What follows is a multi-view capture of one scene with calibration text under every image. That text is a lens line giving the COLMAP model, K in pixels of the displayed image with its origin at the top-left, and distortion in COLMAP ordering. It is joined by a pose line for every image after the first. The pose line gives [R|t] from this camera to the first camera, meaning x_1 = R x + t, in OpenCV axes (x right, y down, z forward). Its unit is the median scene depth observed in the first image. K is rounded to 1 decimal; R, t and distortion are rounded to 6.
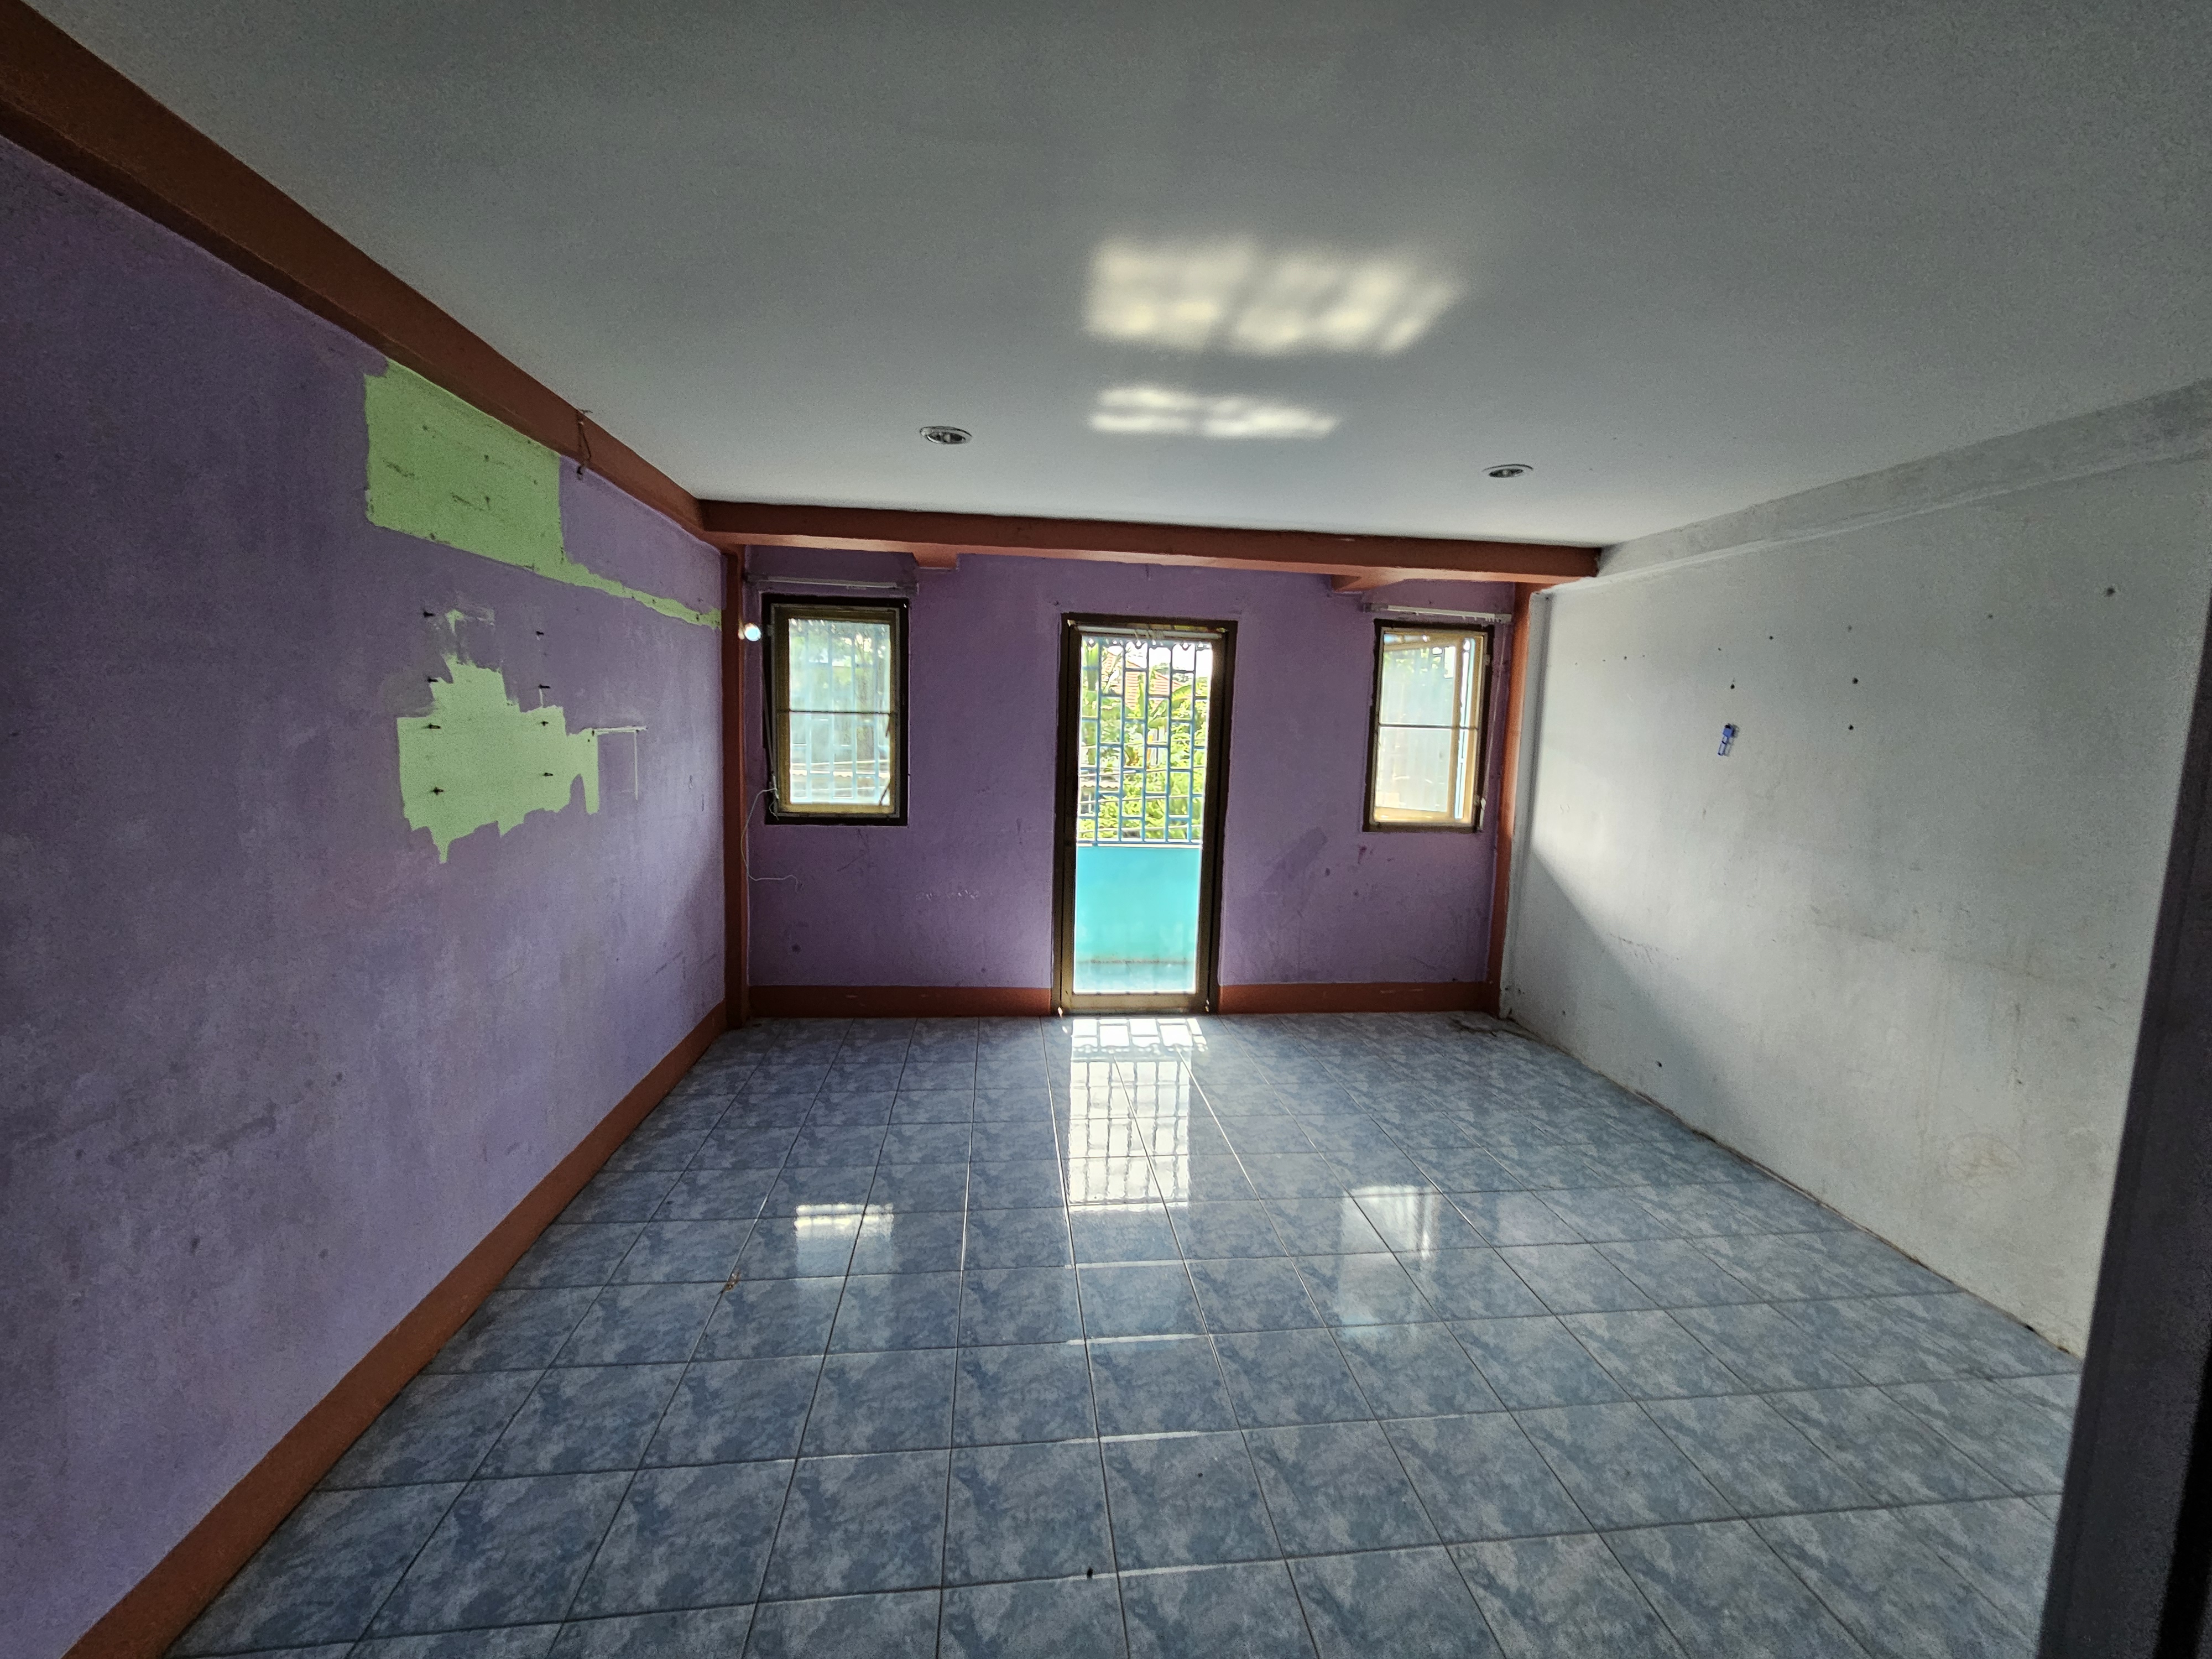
lens RADIAL K [[875.6, 0, 1112.9], [0, 875.6, 824.3], [0, 0, 1]] dist [0.001842, 0.000317]
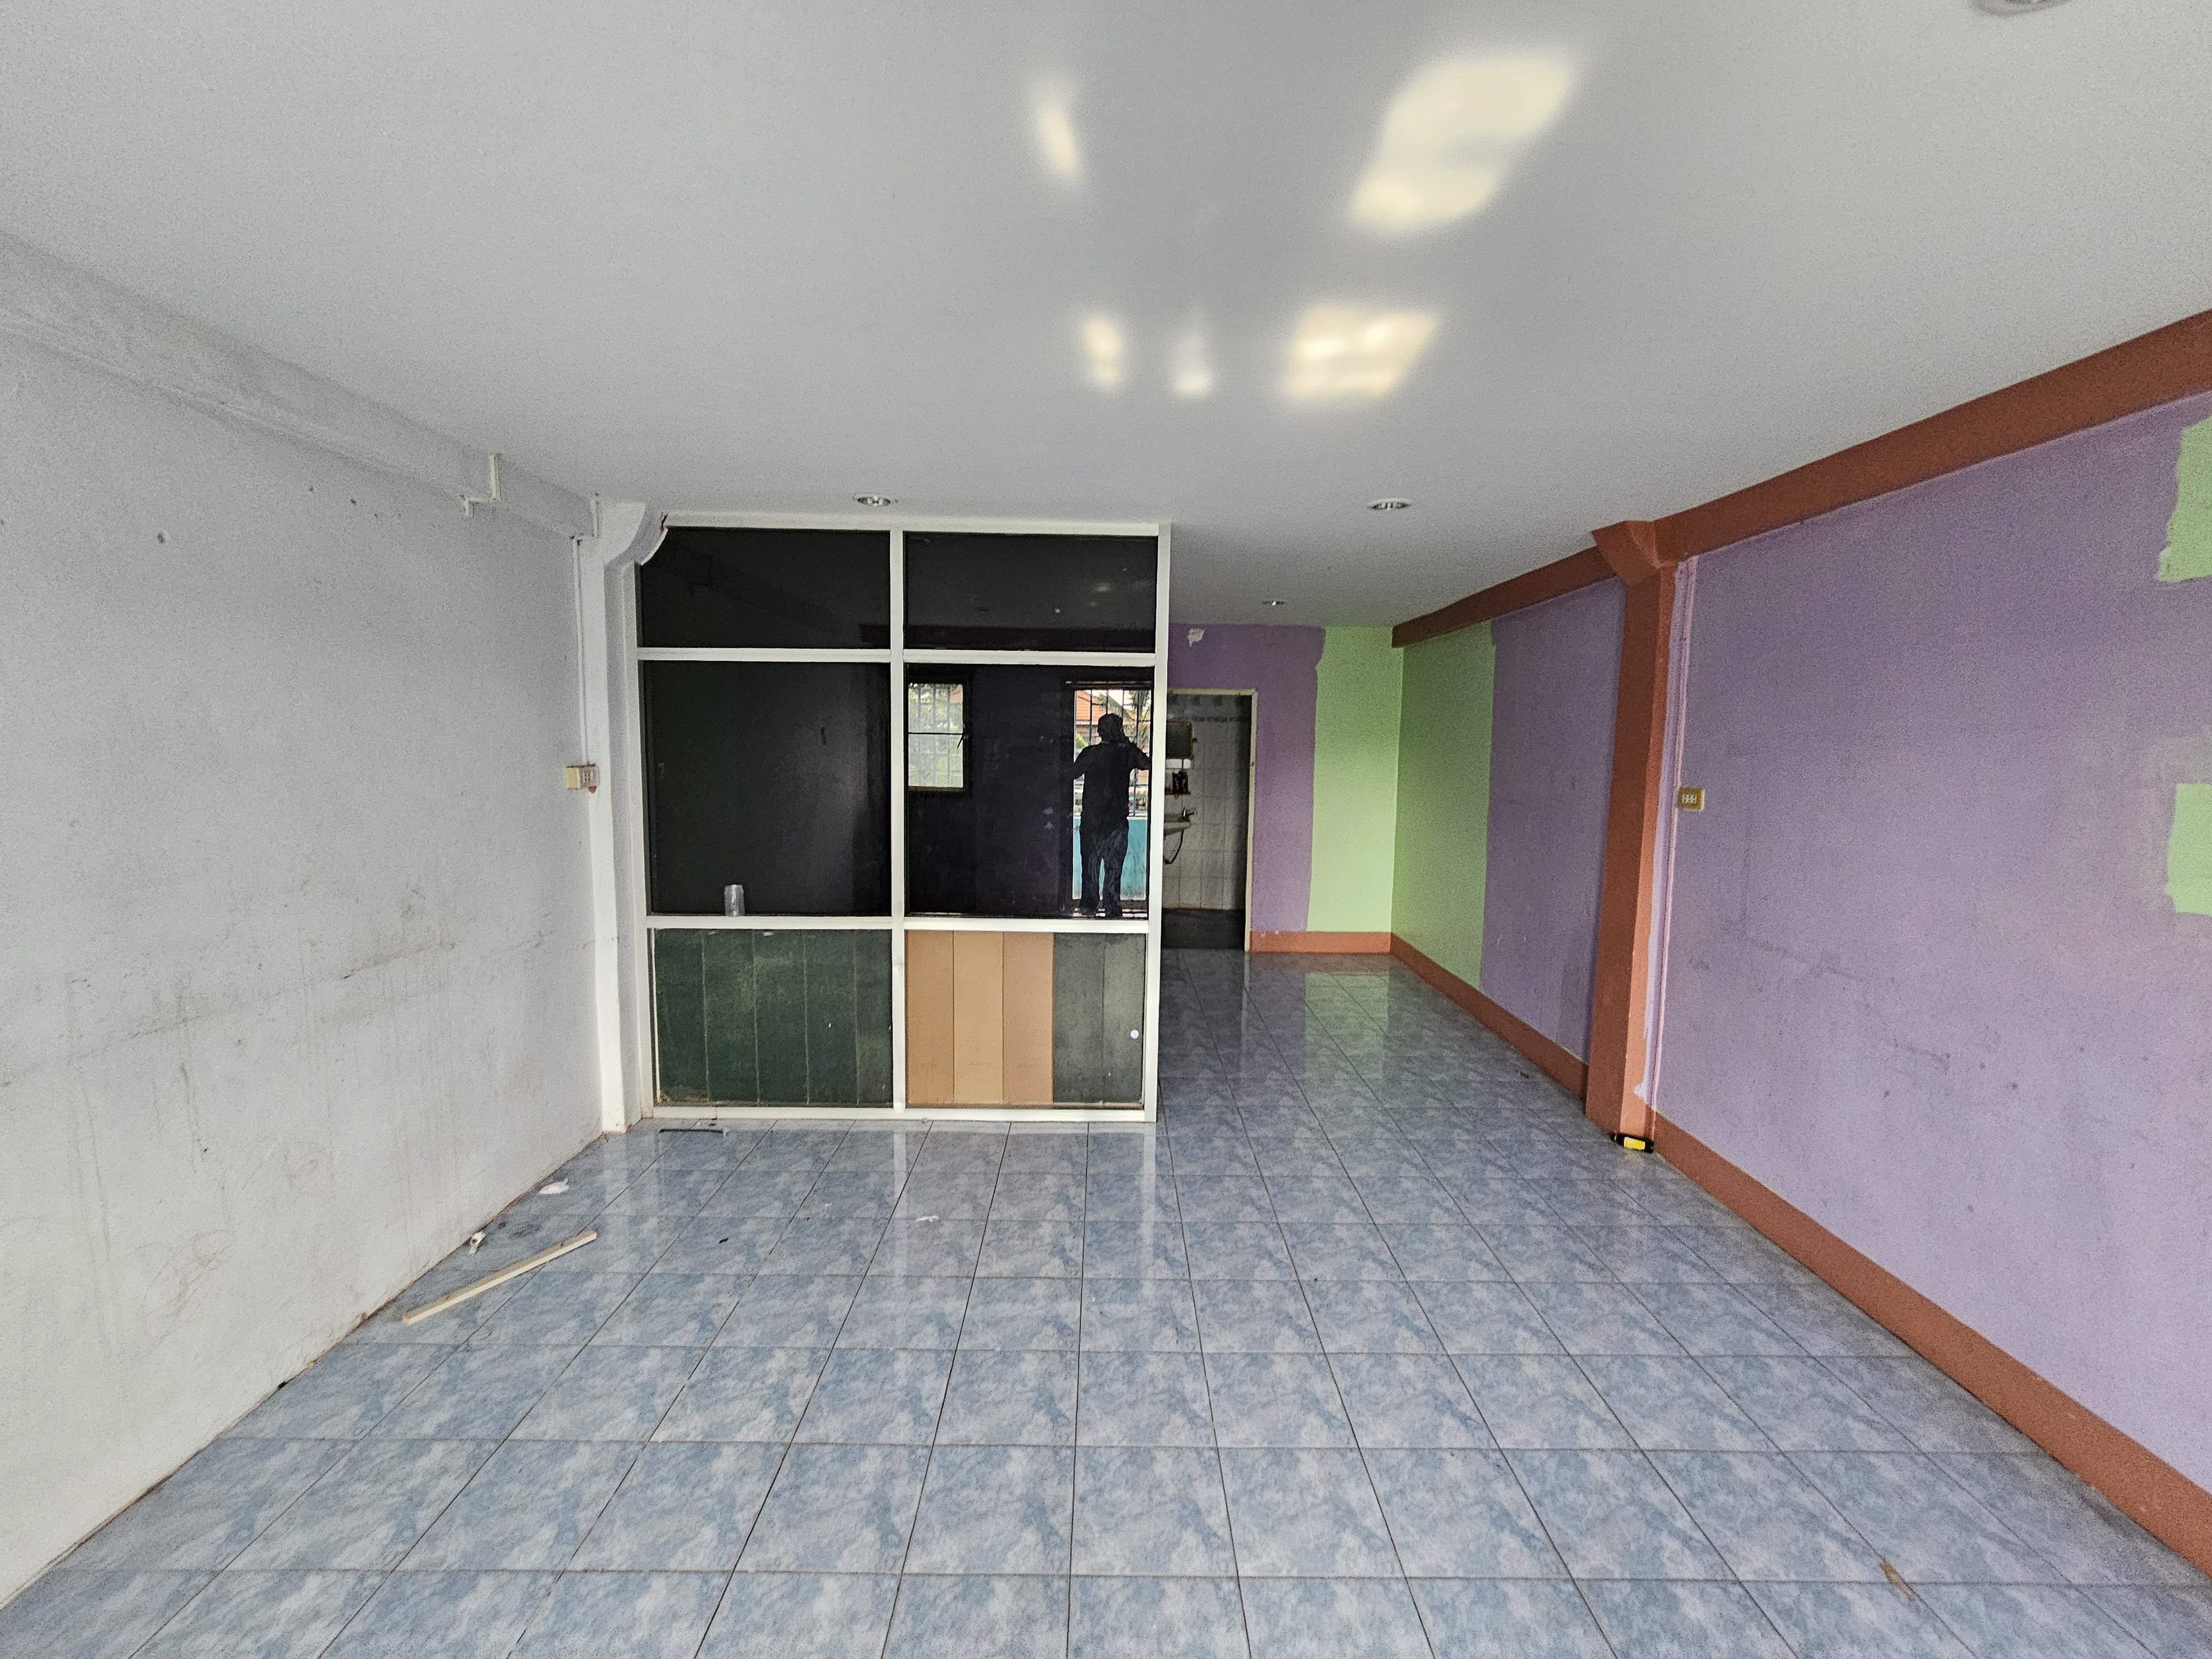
lens RADIAL K [[875.6, 0, 1112.9], [0, 875.6, 824.3], [0, 0, 1]] dist [0.001842, 0.000317]
pose [[-0.993461, -0.056020, 0.099481, 0.199827], [-0.033176, 0.975395, 0.217954, -0.257367], [-0.109243, 0.213229, -0.970876, 2.137674]]
